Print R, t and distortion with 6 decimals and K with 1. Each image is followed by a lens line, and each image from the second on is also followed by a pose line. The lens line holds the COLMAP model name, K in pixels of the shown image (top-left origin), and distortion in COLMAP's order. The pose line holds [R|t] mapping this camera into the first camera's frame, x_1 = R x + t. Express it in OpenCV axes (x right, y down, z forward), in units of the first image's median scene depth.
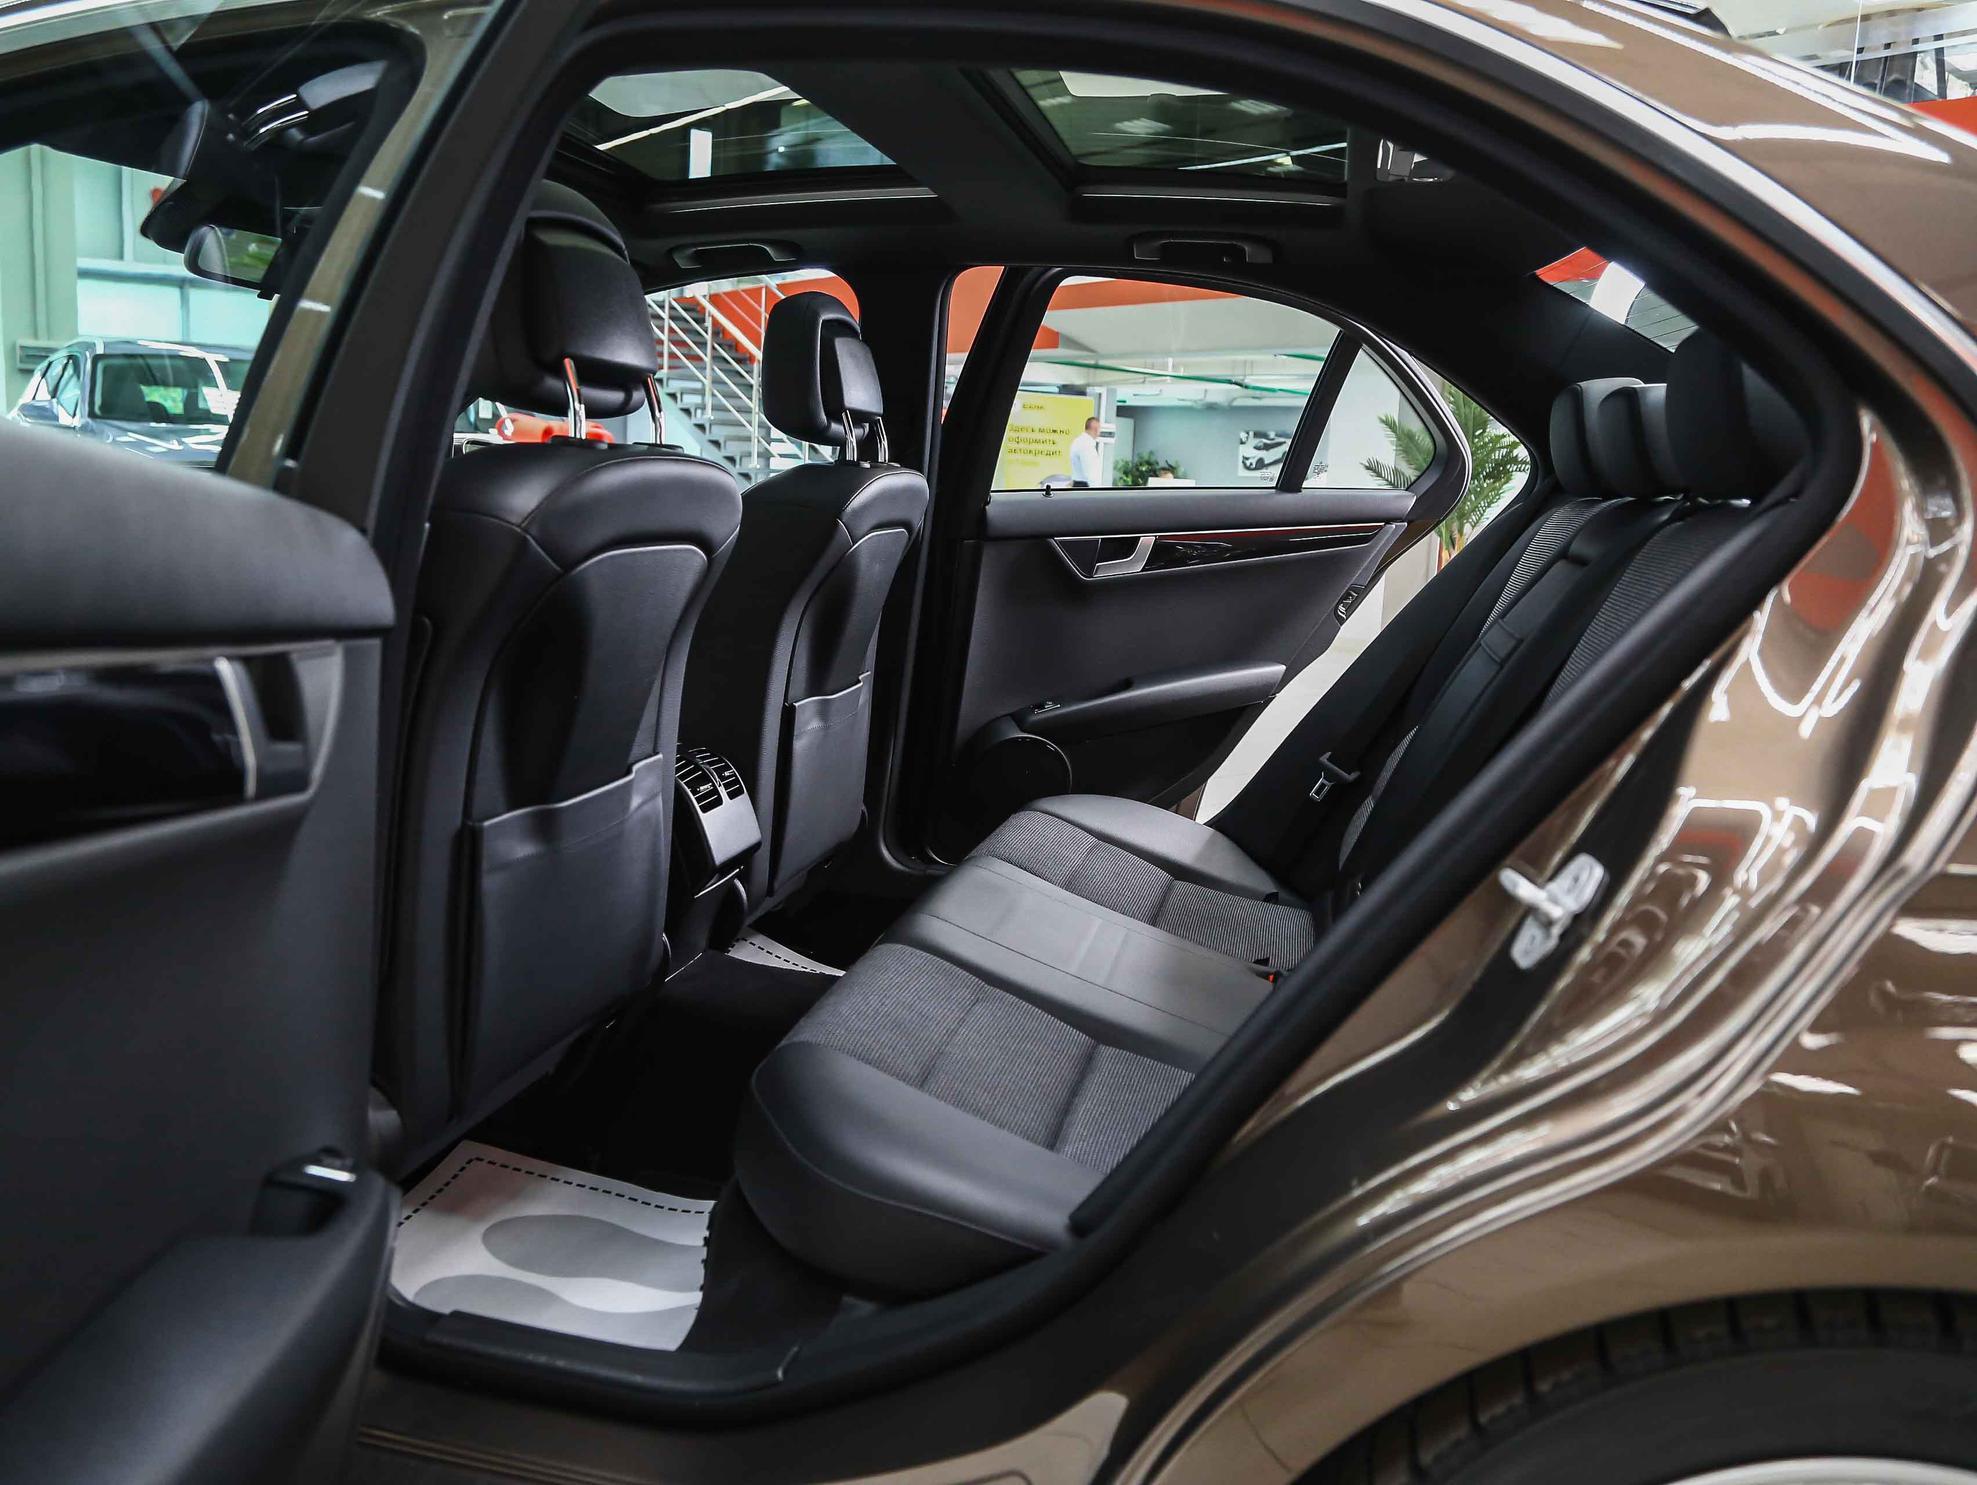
lens RADIAL K [[1594.8, 0, 988.5], [0, 1594.8, 742.5], [0, 0, 1]] dist [-0.113758, 0.054309]
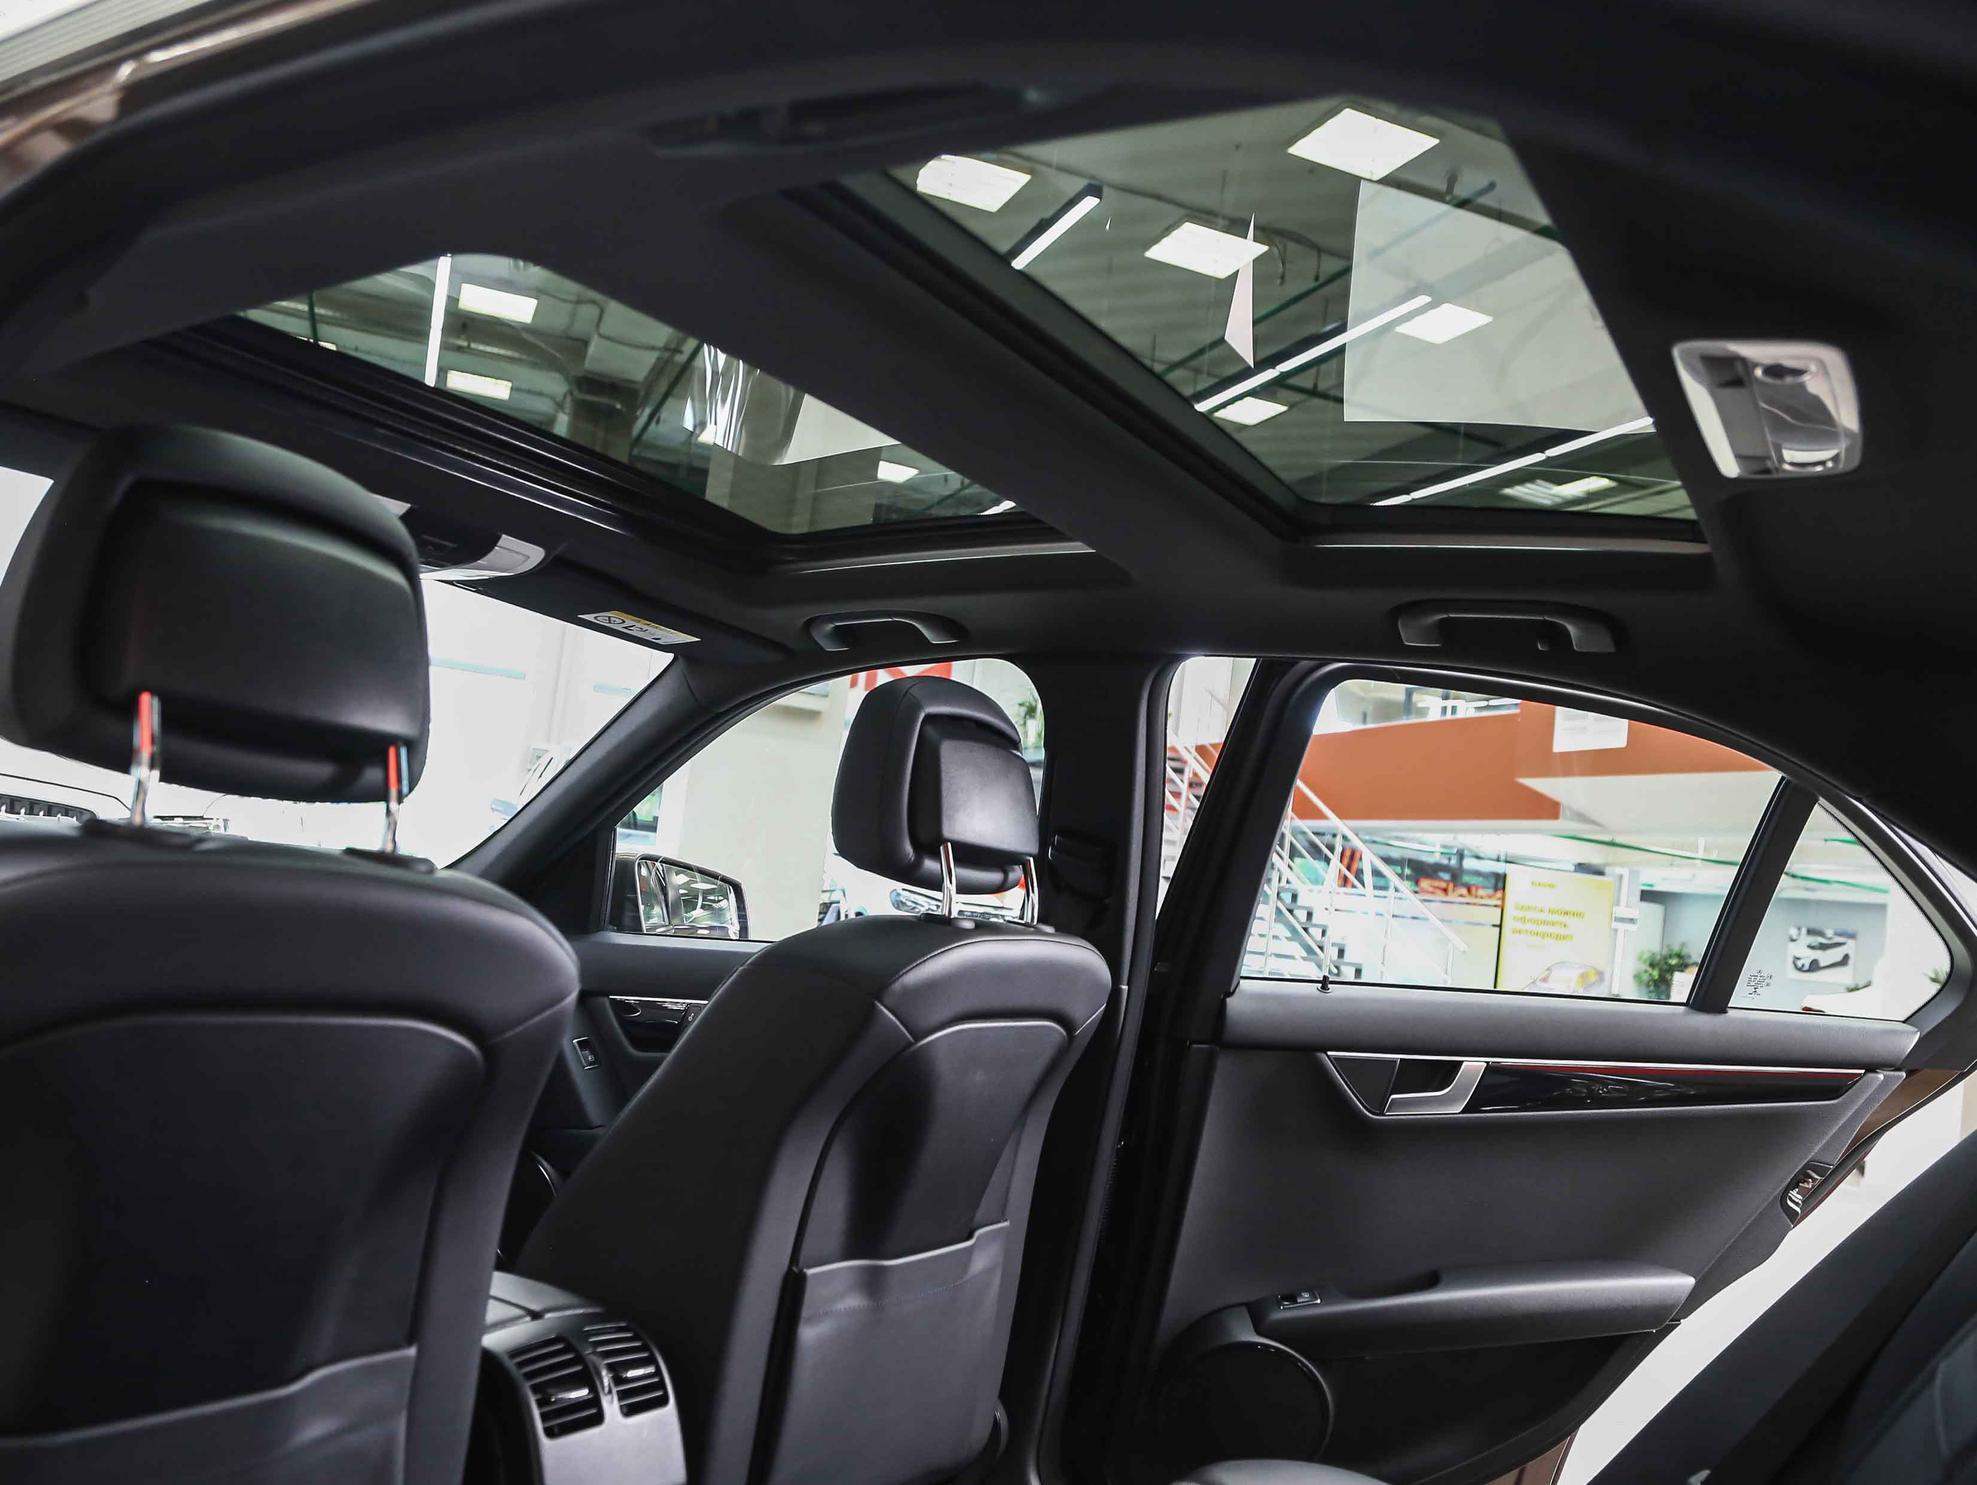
lens RADIAL K [[1594.8, 0, 988.5], [0, 1594.8, 742.5], [0, 0, 1]] dist [-0.113758, 0.054309]
pose [[0.941060, 0.040229, -0.335838, 0.125552], [-0.133838, 0.956153, -0.260496, -0.057905], [0.310633, 0.290091, 0.905182, 0.291268]]
